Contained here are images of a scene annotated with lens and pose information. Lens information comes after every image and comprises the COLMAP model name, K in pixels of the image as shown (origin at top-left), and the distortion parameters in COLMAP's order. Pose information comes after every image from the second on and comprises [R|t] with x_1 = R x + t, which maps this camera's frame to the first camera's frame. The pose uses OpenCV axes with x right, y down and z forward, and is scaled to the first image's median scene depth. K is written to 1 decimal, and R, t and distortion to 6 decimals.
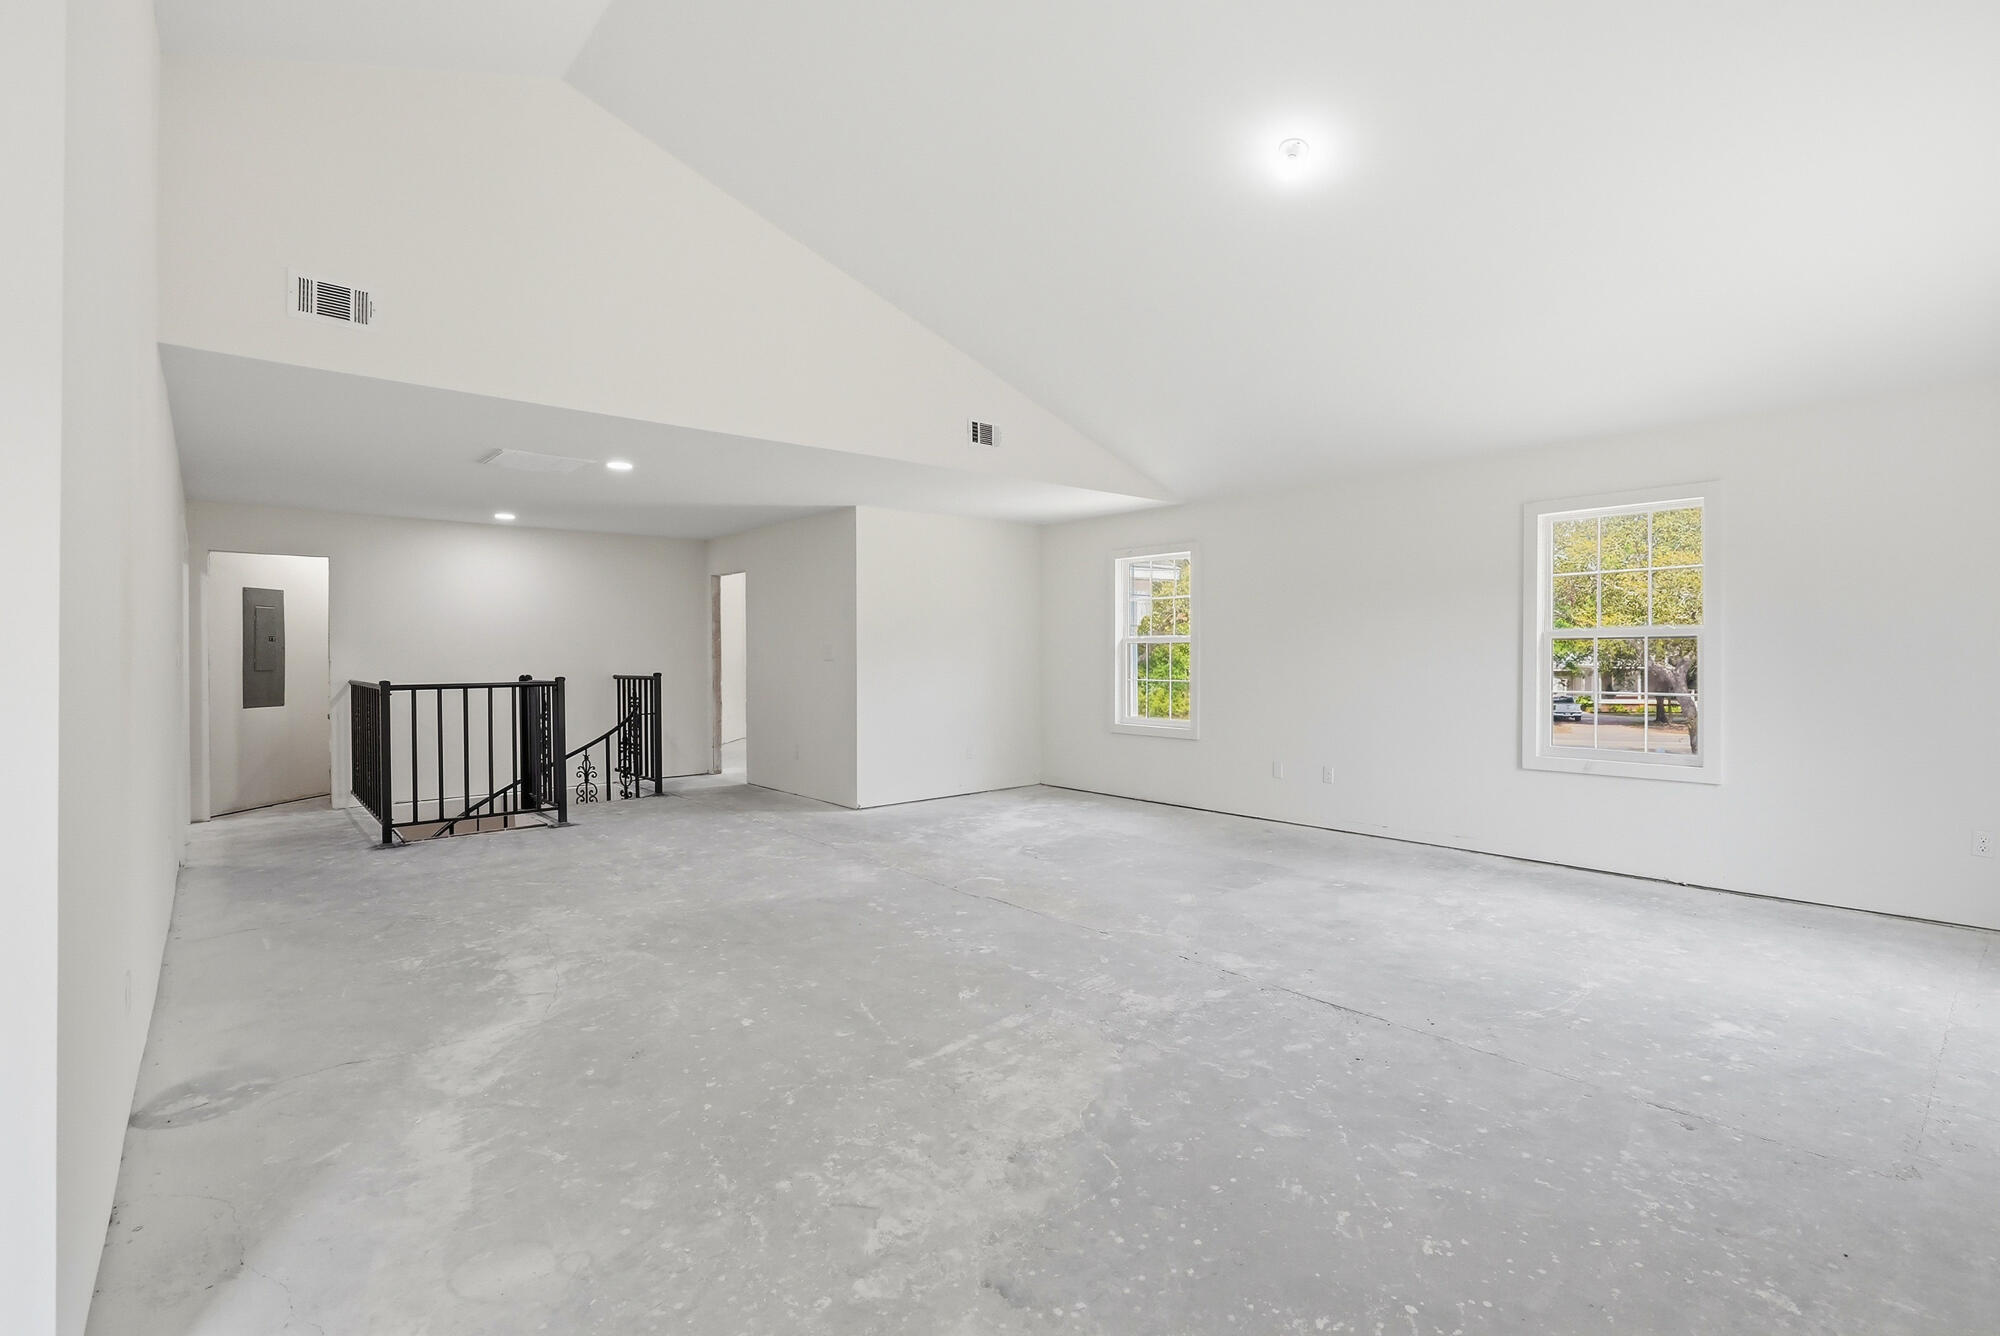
lens RADIAL K [[907.1, 0, 1005.2], [0, 907.1, 655.8], [0, 0, 1]] dist [-0.001911, 0.001816]
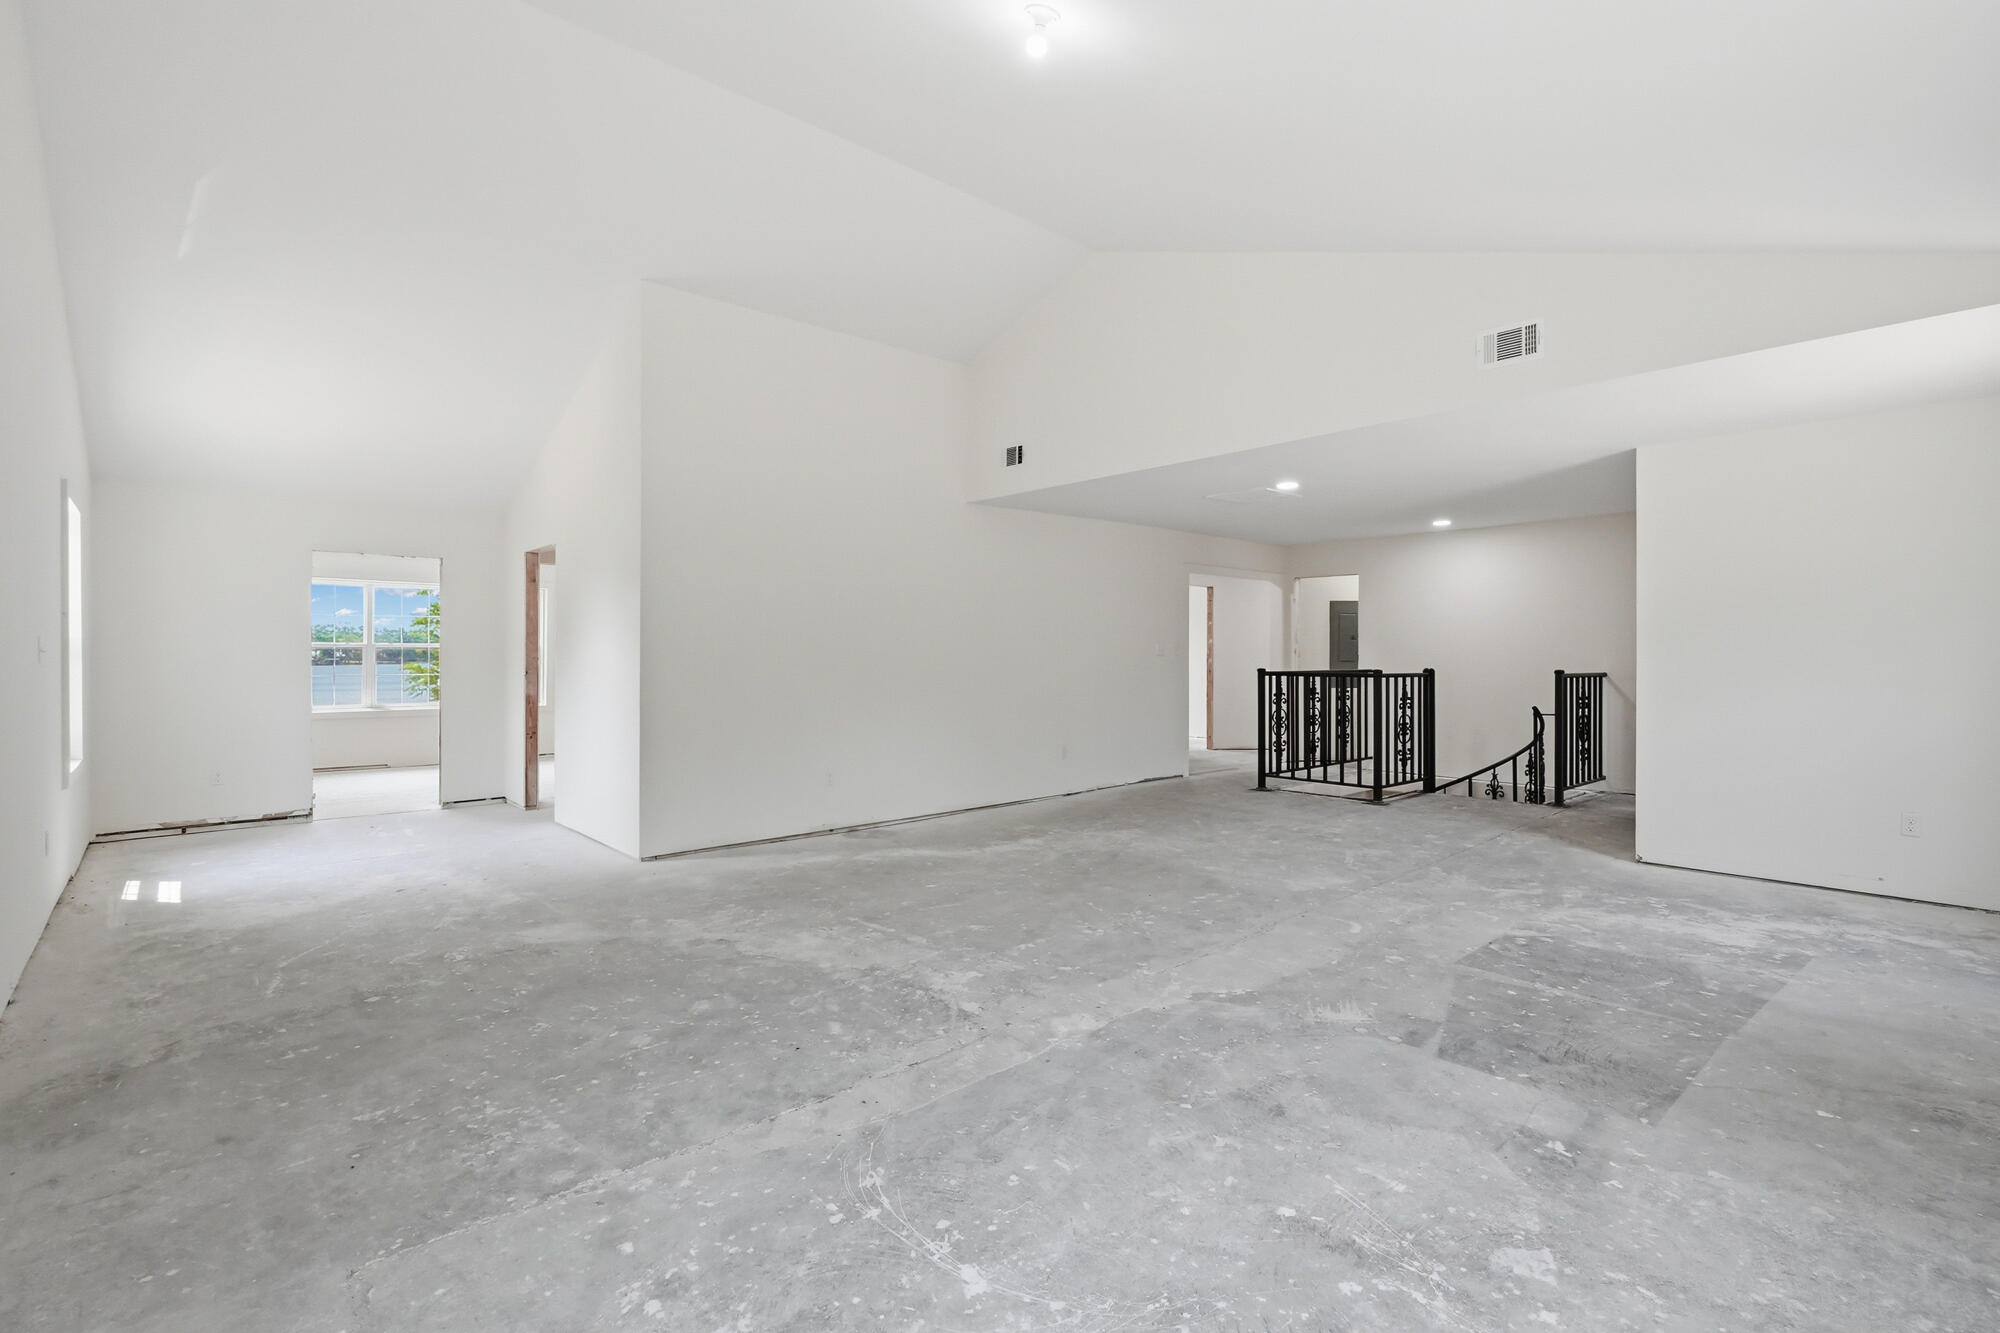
lens RADIAL K [[907.1, 0, 1010.0], [0, 907.1, 662.8], [0, 0, 1]] dist [-0.001911, 0.001816]
pose [[0.021744, 0.014490, -0.999659, 1.196057], [-0.001255, 0.999895, 0.014466, -0.001631], [0.999763, 0.000940, 0.021760, 1.035964]]
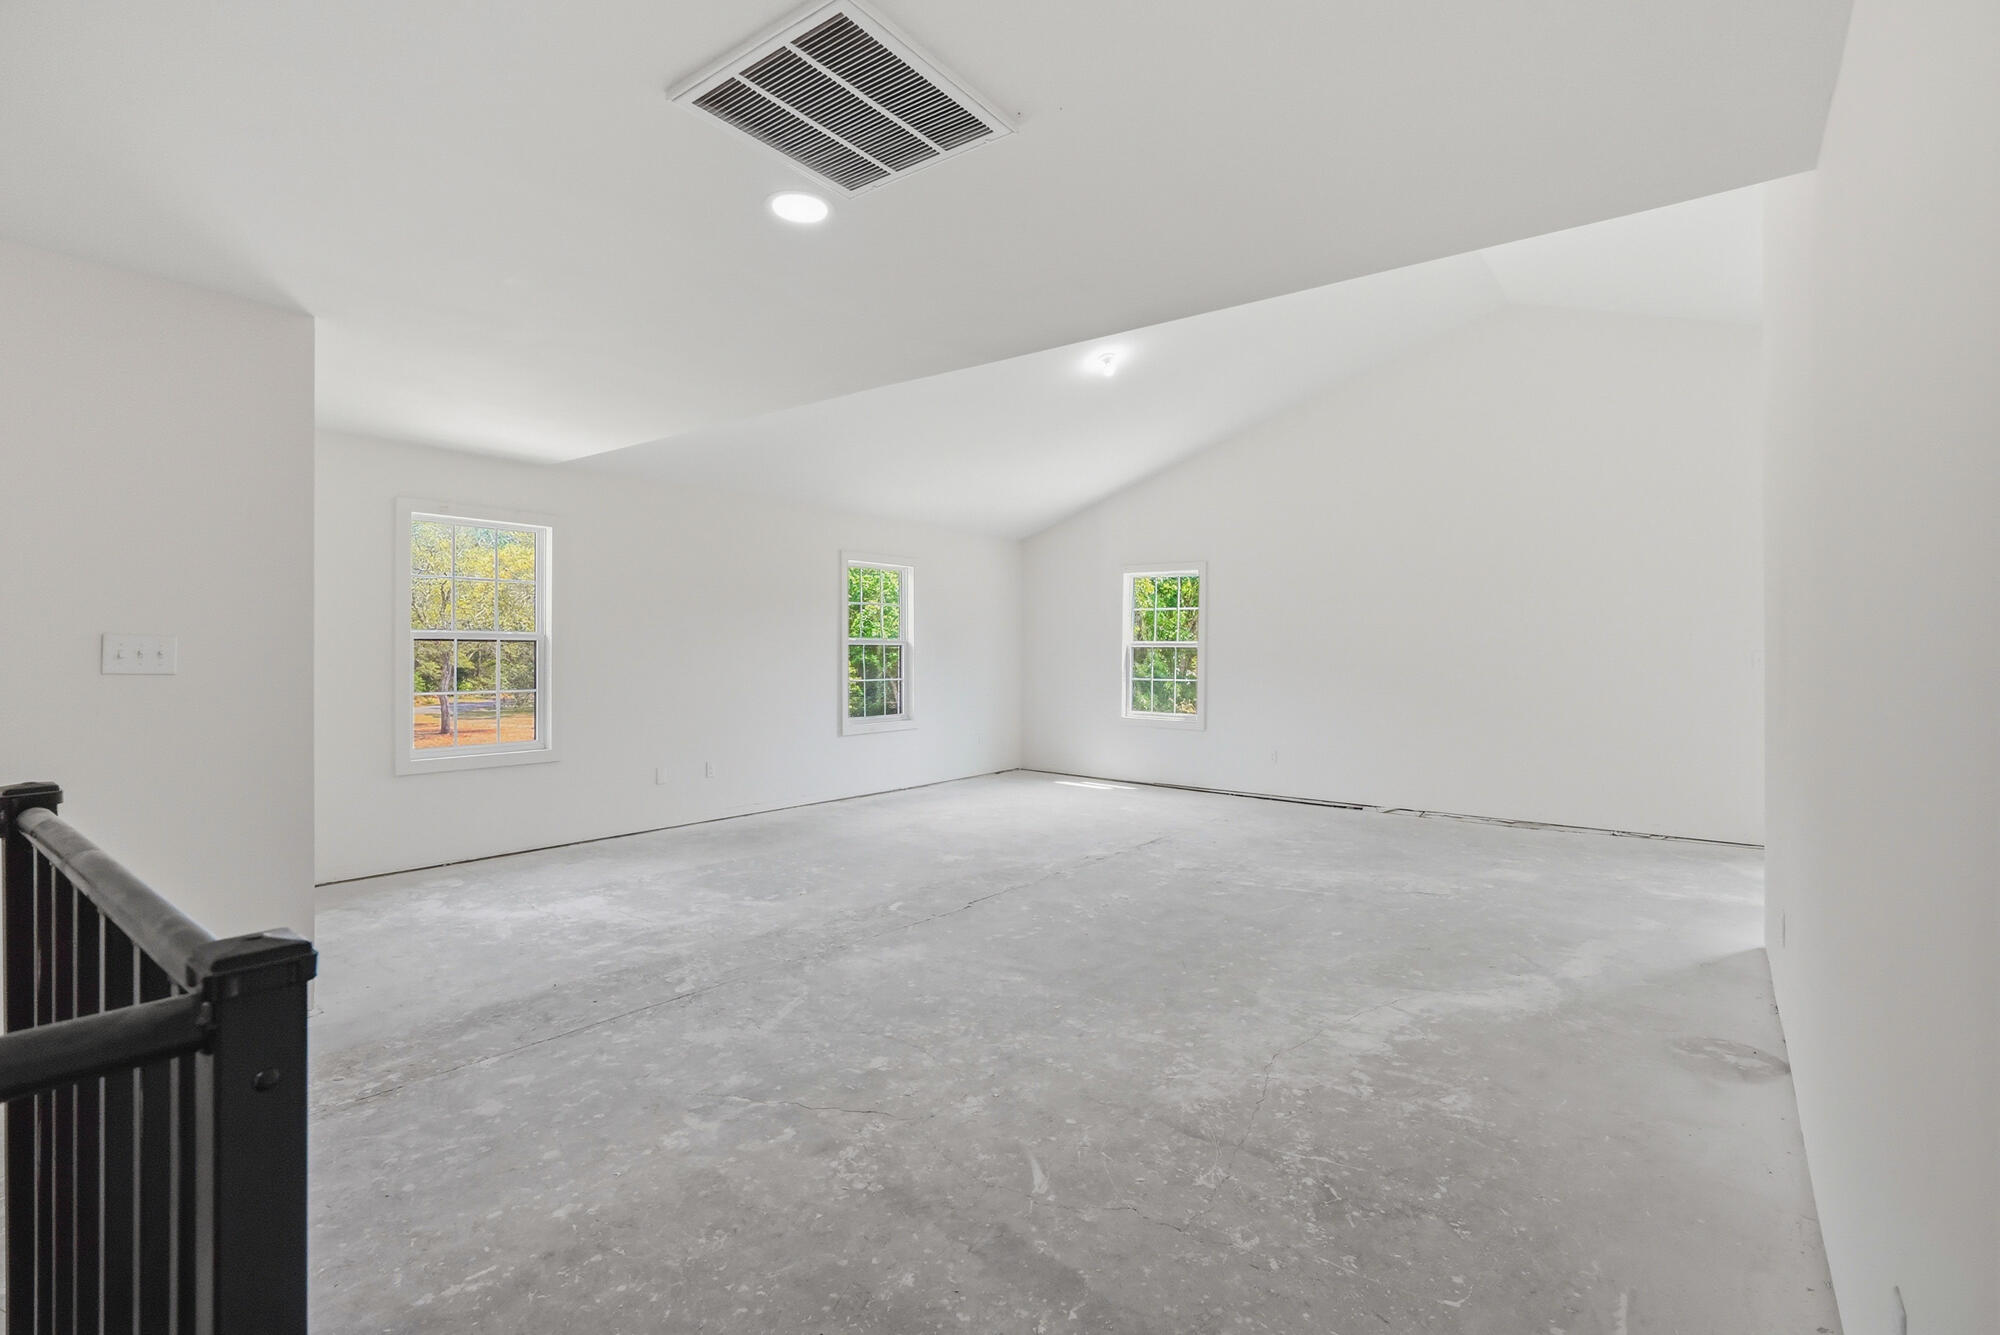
lens RADIAL K [[907.1, 0, 1007.0], [0, 907.1, 661.3], [0, 0, 1]] dist [-0.001911, 0.001816]
pose [[-0.201080, -0.008447, 0.979538, -1.410101], [-0.001181, 0.999964, 0.008381, -0.008354], [-0.979574, 0.000528, -0.201082, 1.645604]]
